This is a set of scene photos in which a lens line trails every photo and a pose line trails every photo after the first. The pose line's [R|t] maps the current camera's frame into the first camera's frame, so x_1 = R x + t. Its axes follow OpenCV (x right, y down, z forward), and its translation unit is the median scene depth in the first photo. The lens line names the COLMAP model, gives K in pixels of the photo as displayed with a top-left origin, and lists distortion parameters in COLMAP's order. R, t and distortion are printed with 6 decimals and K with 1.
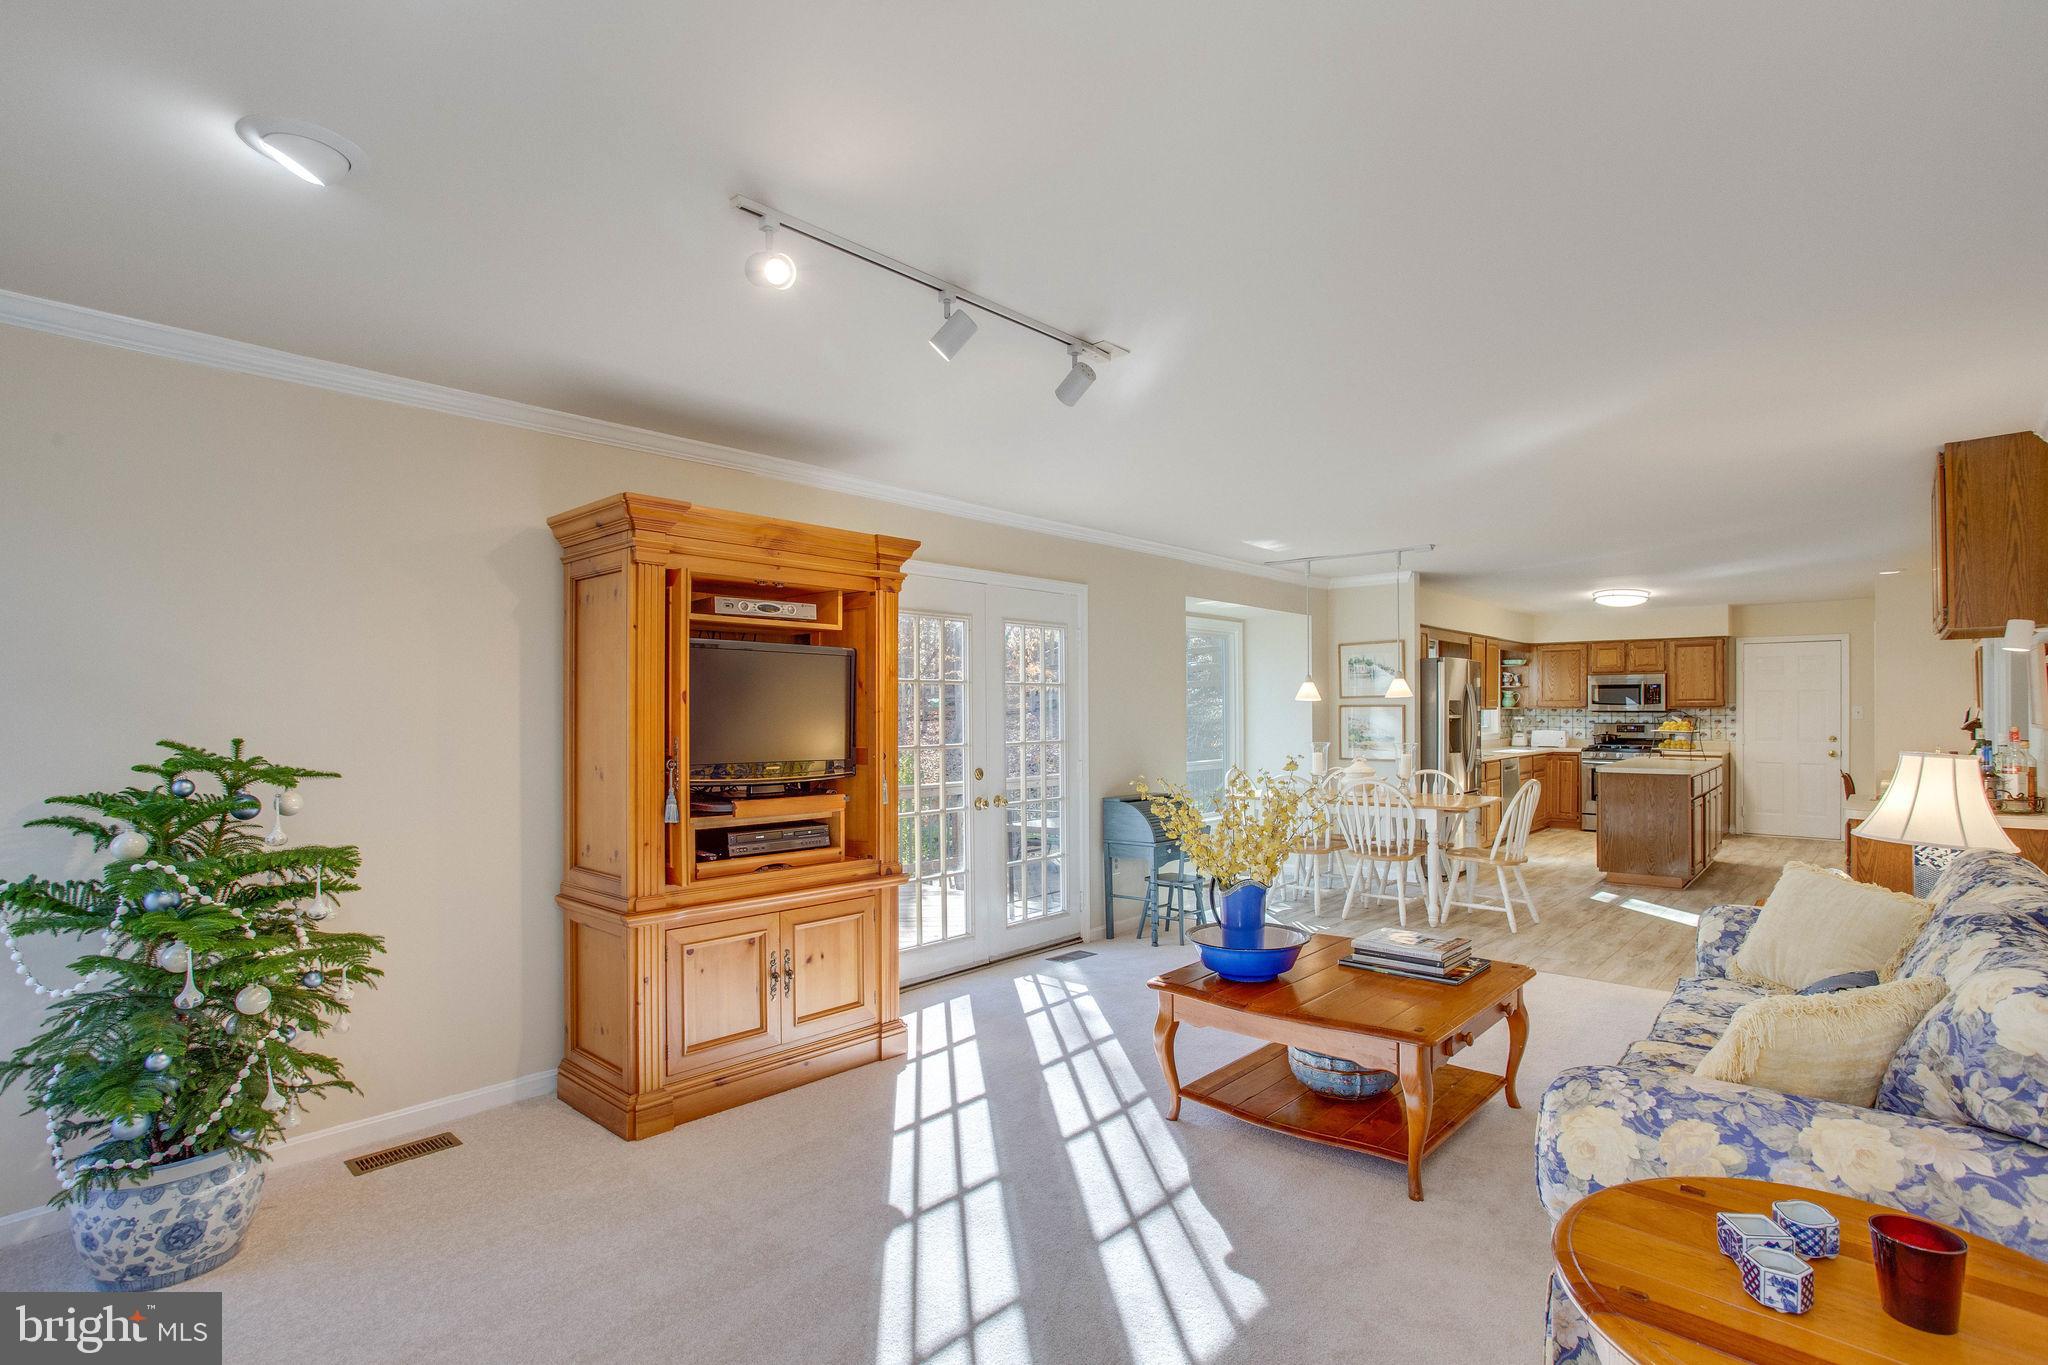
lens RADIAL K [[964.1, 0, 1087.8], [0, 964.1, 702.3], [0, 0, 1]] dist [-0.000327, 0.007876]
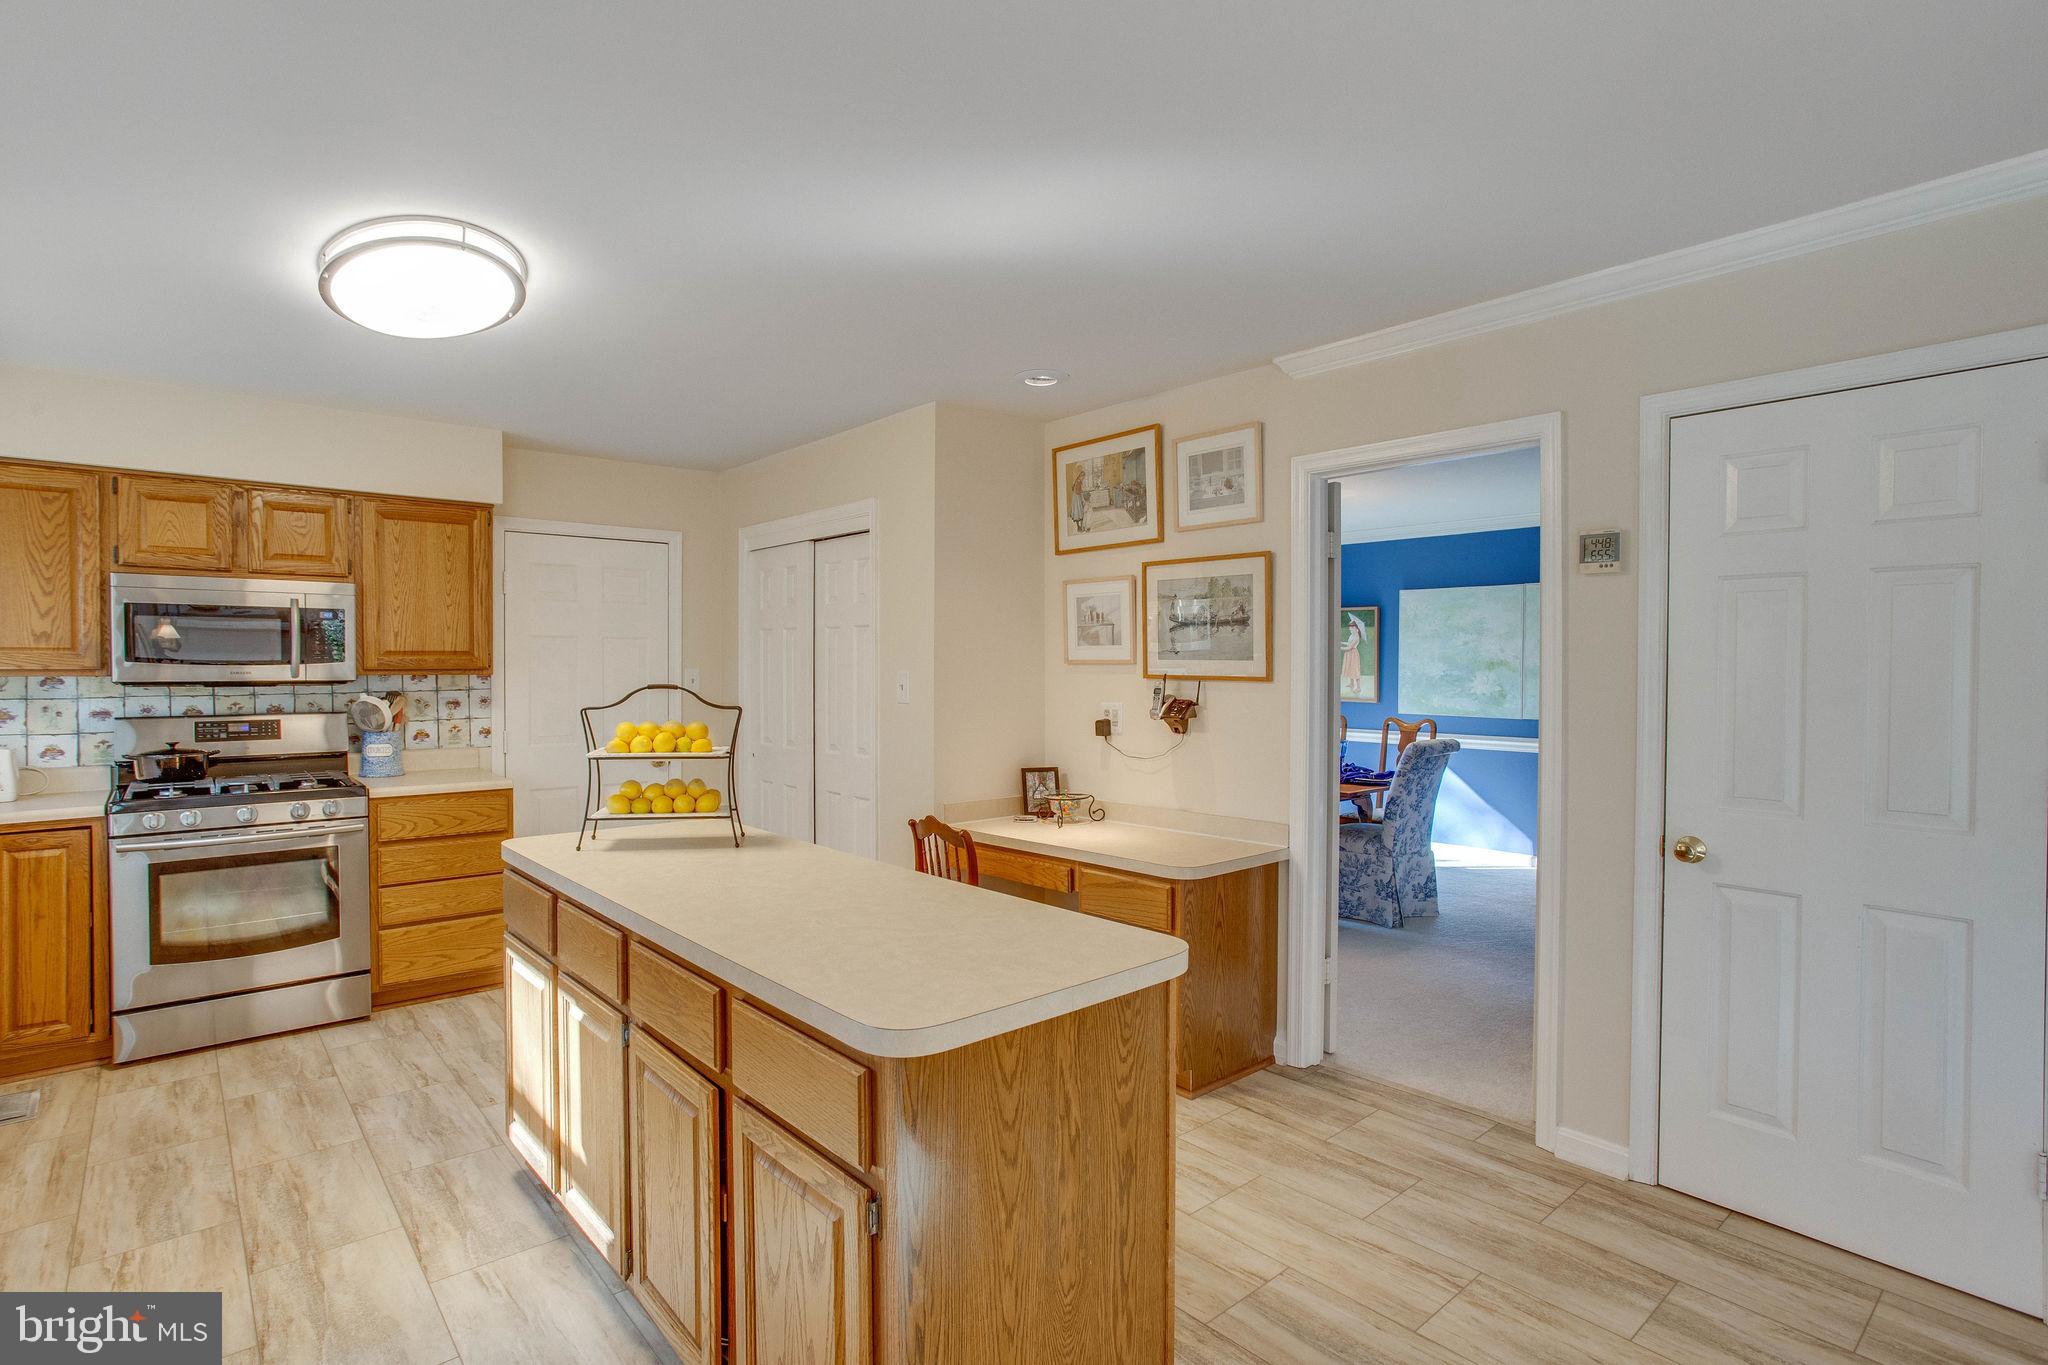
lens RADIAL K [[1024.3, 0, 1018.4], [0, 1024.3, 688.6], [0, 0, 1]] dist [-0.064485, 0.040644]
pose [[0.170389, -0.019843, 0.985177, 0.254209], [-0.007379, 0.999743, 0.021413, 0.001596], [-0.985349, -0.010918, 0.170199, 0.678332]]
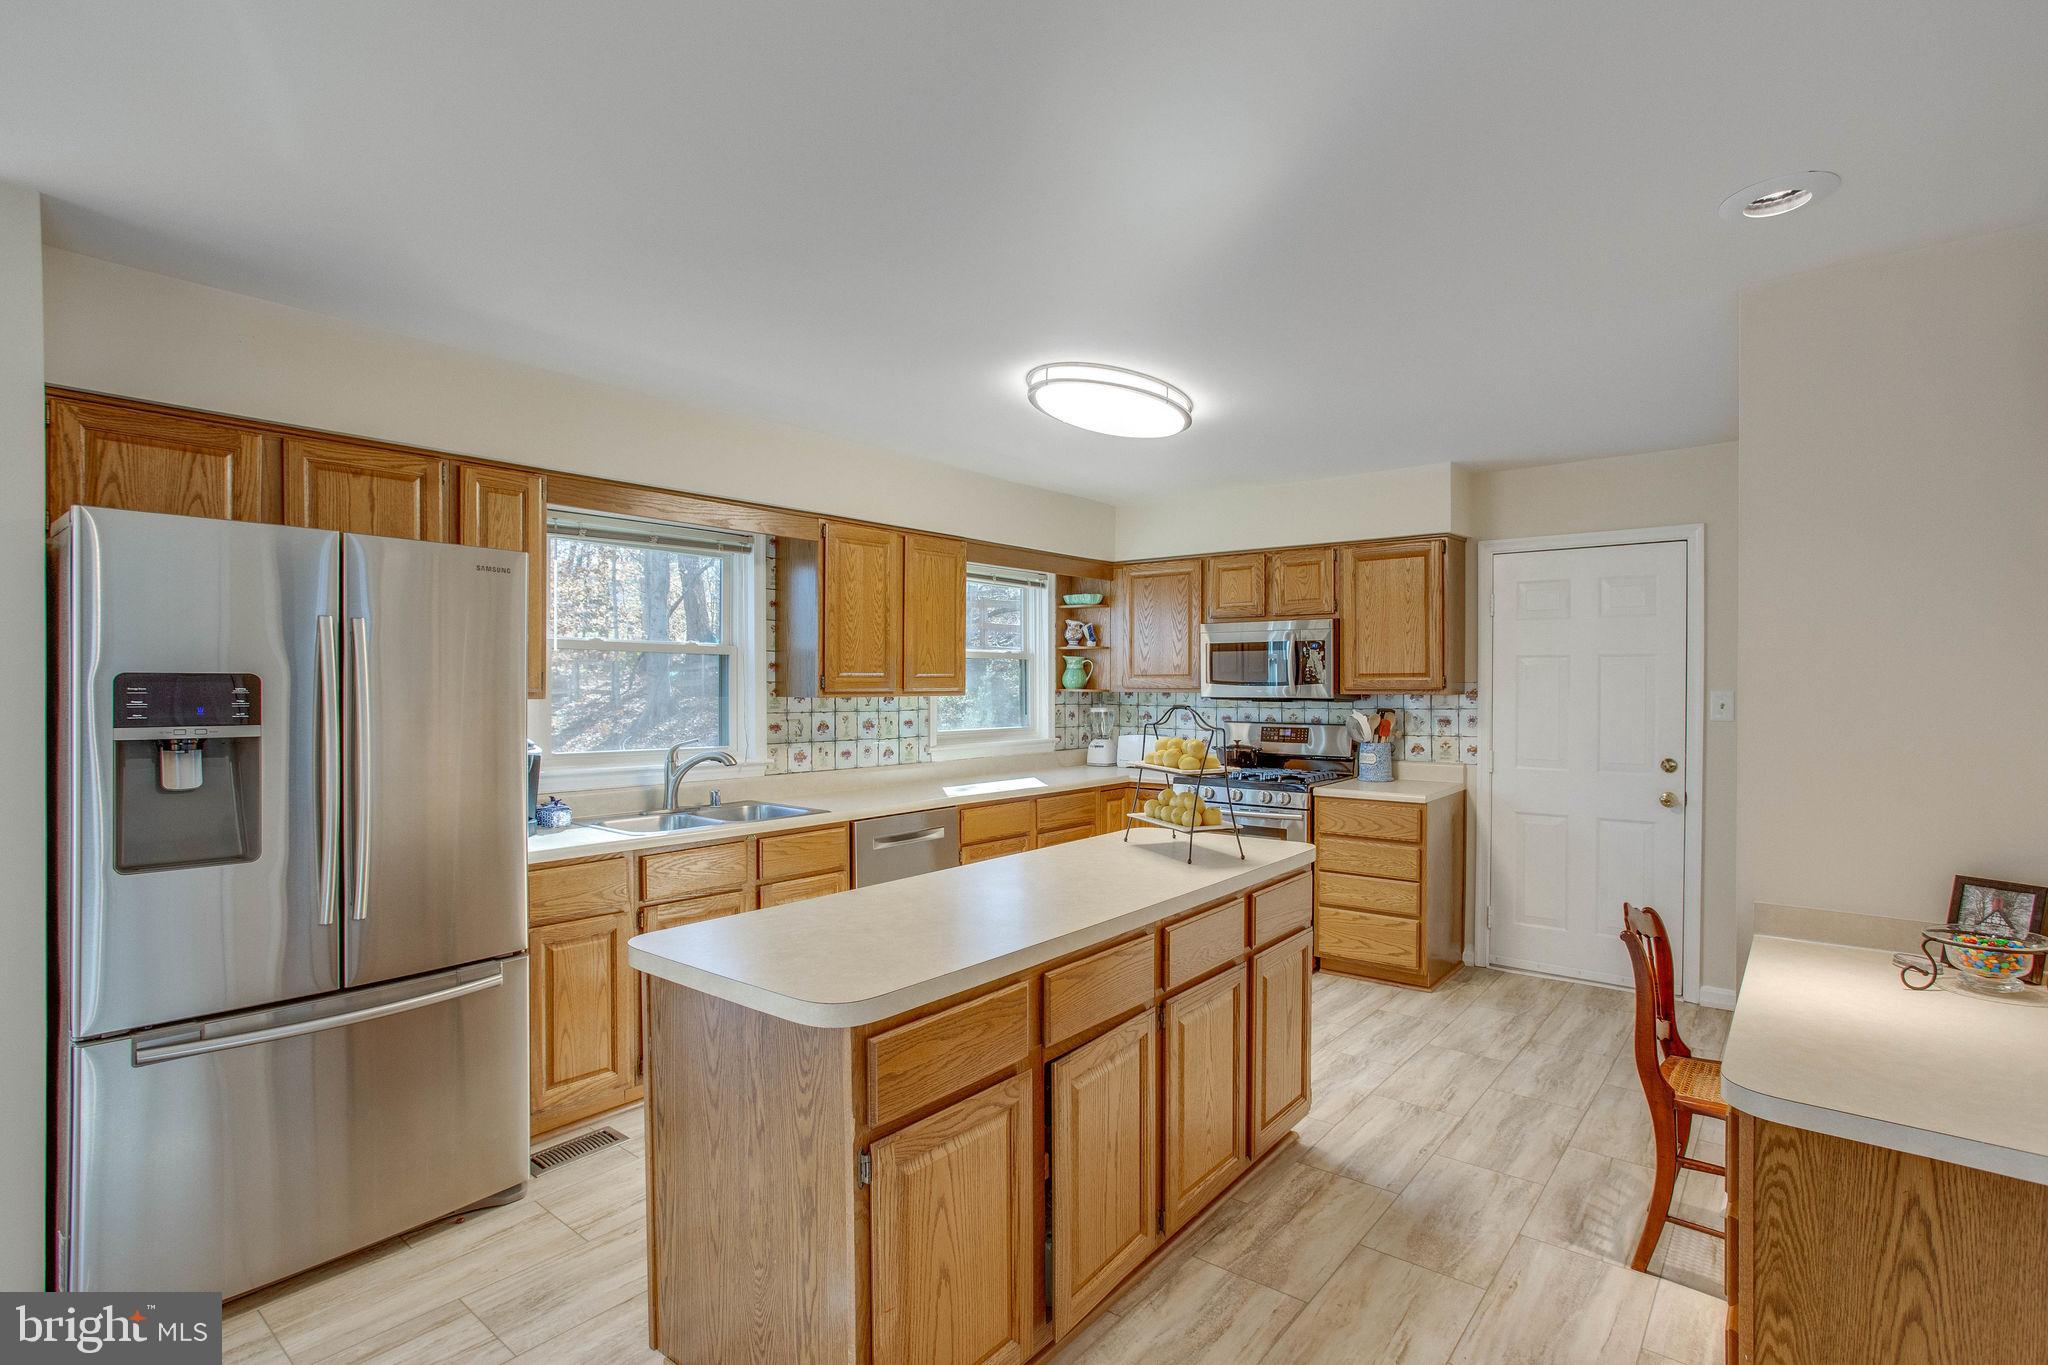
lens RADIAL K [[984.9, 0, 1024.0], [0, 984.9, 682.5], [0, 0, 1]] dist [-0.062280, 0.031756]
pose [[0.999980, 0.003020, 0.005645, 0.449807], [-0.003057, 0.999973, 0.006634, -0.001593], [-0.005625, -0.006651, 0.999962, 0.534580]]
